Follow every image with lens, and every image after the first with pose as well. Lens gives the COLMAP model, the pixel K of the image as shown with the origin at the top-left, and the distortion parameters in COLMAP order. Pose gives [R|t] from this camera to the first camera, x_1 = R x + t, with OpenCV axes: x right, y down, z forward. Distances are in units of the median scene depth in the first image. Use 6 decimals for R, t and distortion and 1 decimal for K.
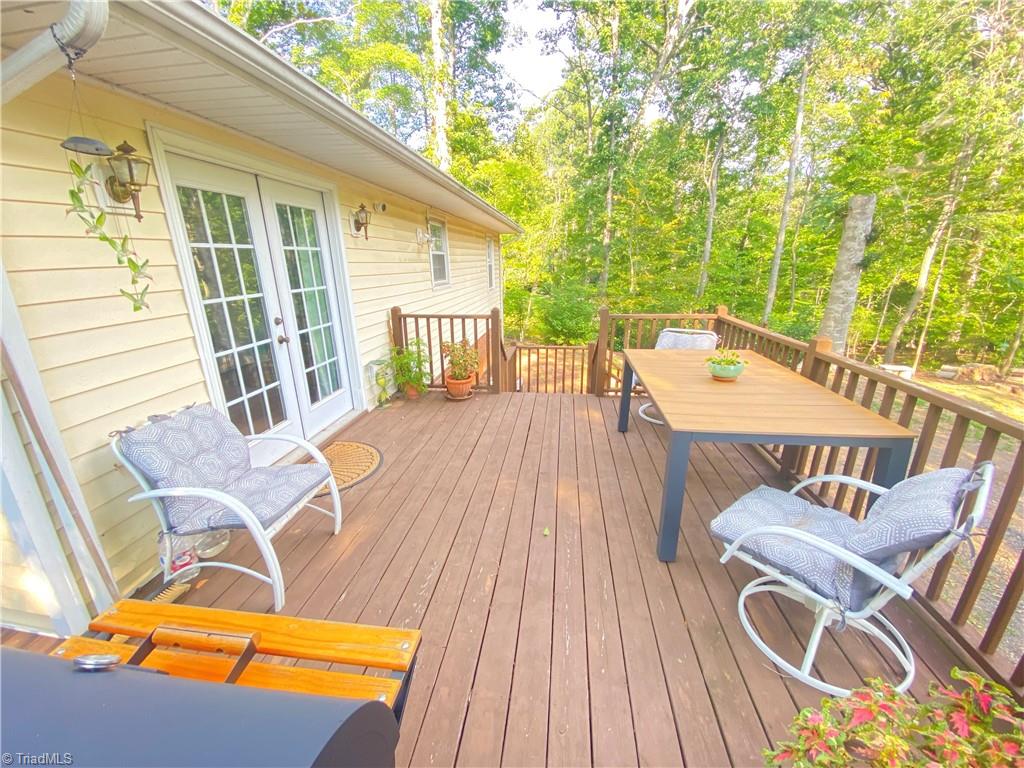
lens RADIAL K [[416.6, 0, 512.0], [0, 416.6, 384.0], [0, 0, 1]] dist [0.020795, -0.024894]
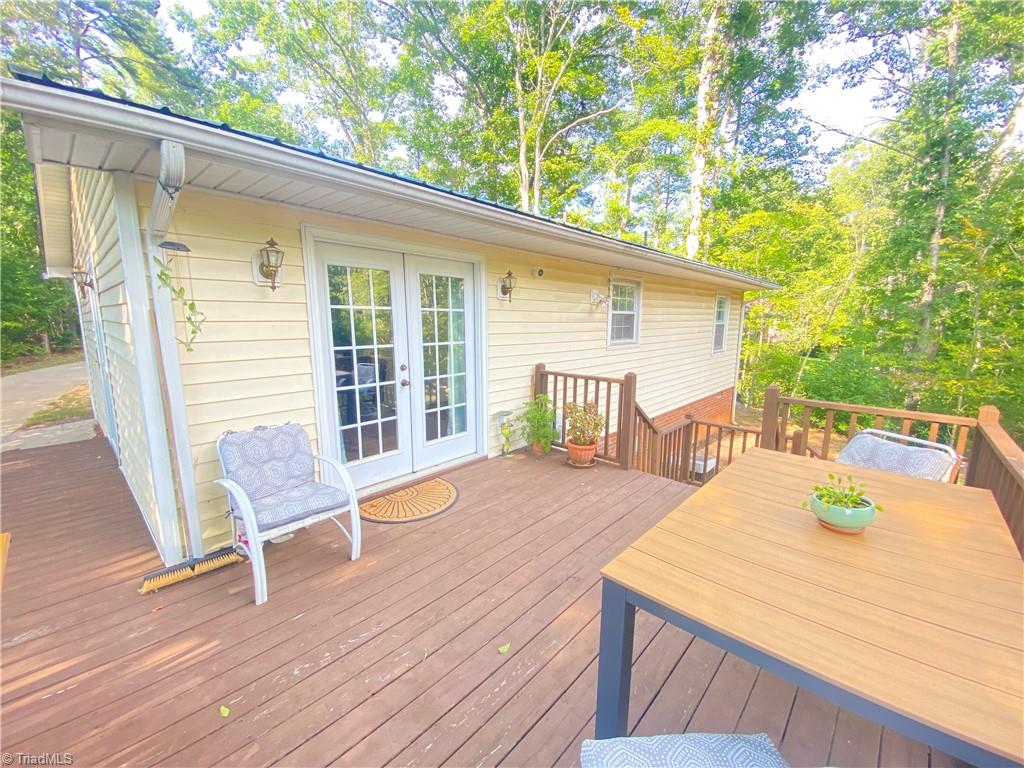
lens RADIAL K [[411.6, 0, 512.0], [0, 411.6, 384.0], [0, 0, 1]] dist [0.035148, -0.027976]
pose [[0.814449, 0.110275, -0.569659, 0.293651], [-0.182183, 0.980725, -0.070620, -0.057234], [0.550892, 0.161299, 0.818841, 0.148953]]
